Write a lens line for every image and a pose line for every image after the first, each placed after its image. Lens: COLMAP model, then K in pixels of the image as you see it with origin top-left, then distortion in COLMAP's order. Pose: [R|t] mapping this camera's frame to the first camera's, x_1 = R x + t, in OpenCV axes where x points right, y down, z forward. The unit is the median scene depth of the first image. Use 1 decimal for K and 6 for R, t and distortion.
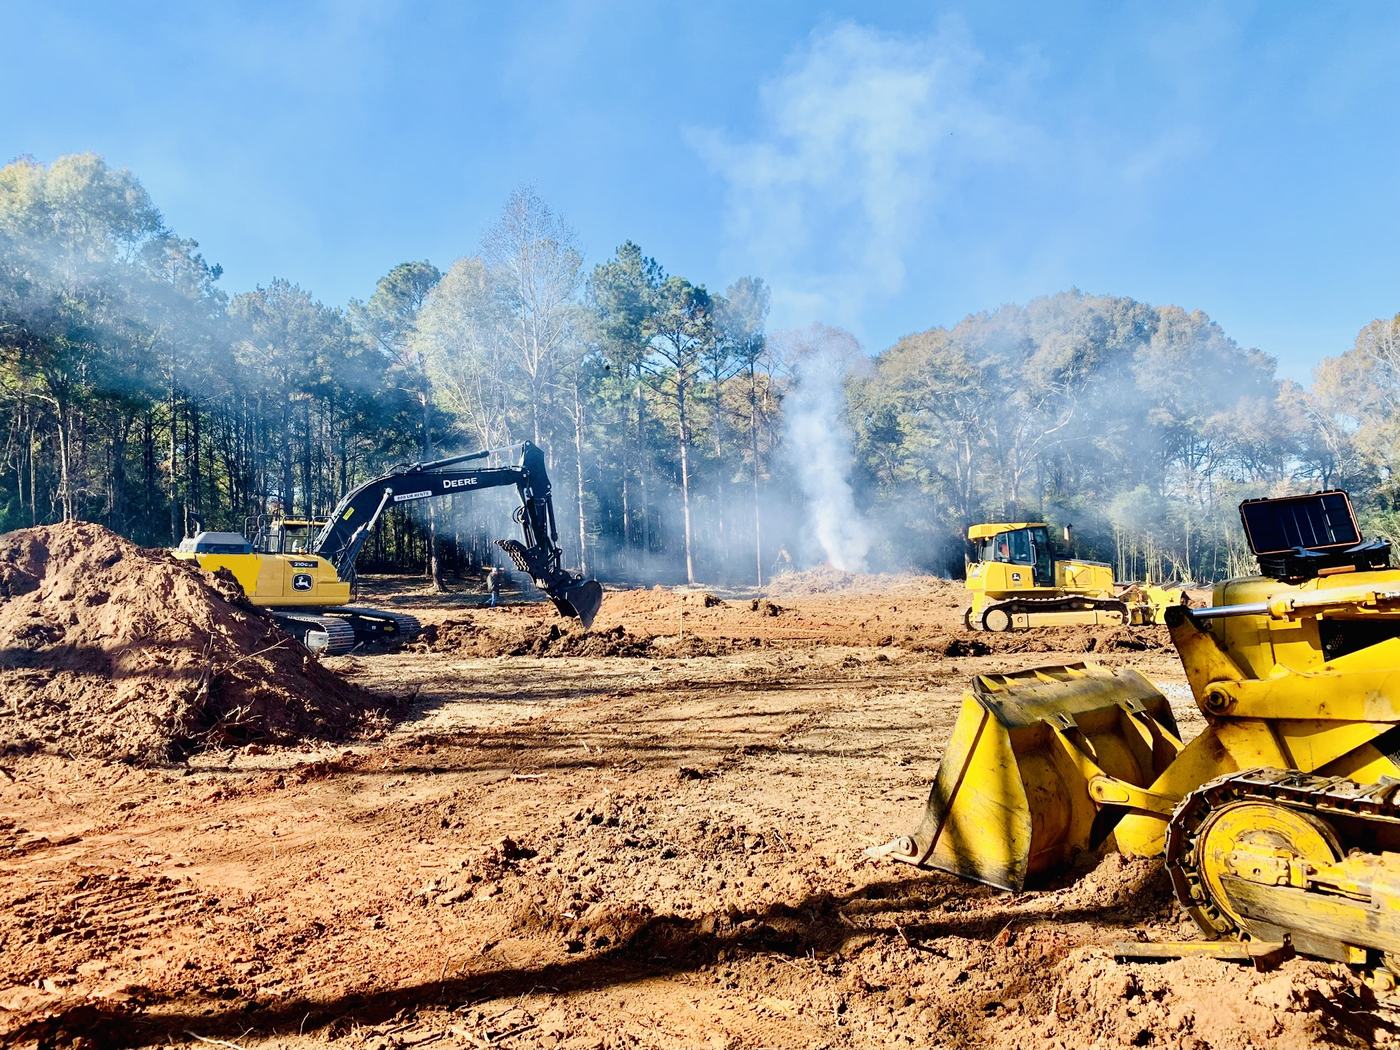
lens RADIAL K [[1011.8, 0, 700.0], [0, 1011.8, 525.0], [0, 0, 1]] dist [-0.002075, -0.002286]
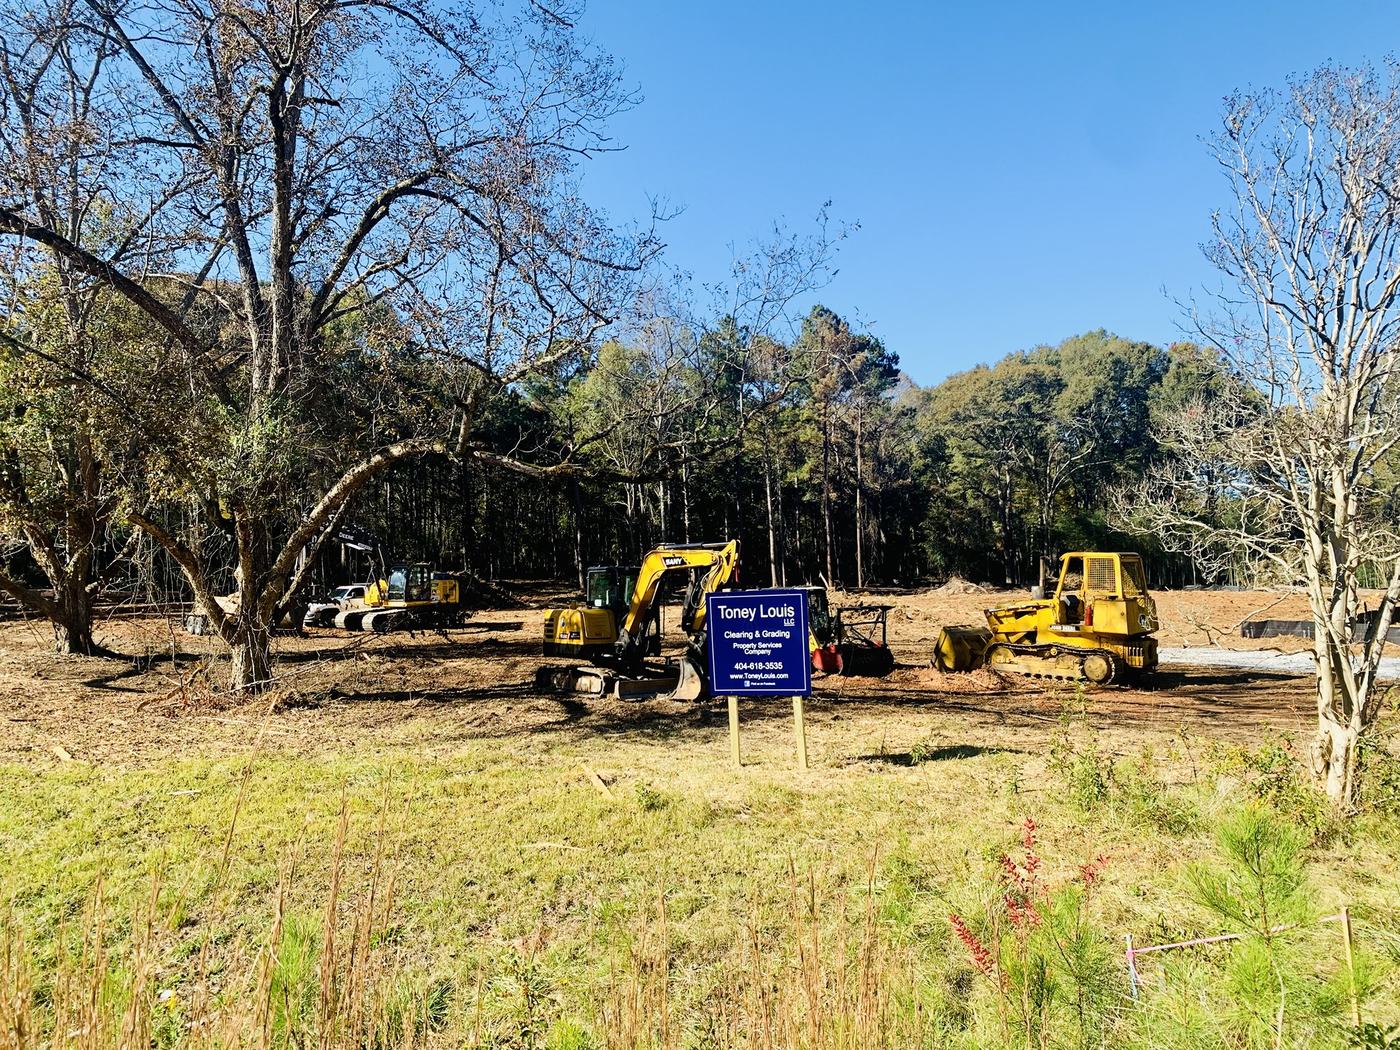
lens RADIAL K [[1011.8, 0, 700.0], [0, 1011.8, 525.0], [0, 0, 1]] dist [-0.002075, -0.002286]
pose [[0.998692, -0.007344, -0.050594, -0.035588], [0.007437, 0.999971, 0.001650, -0.018456], [0.050580, -0.002025, 0.998718, -0.208877]]
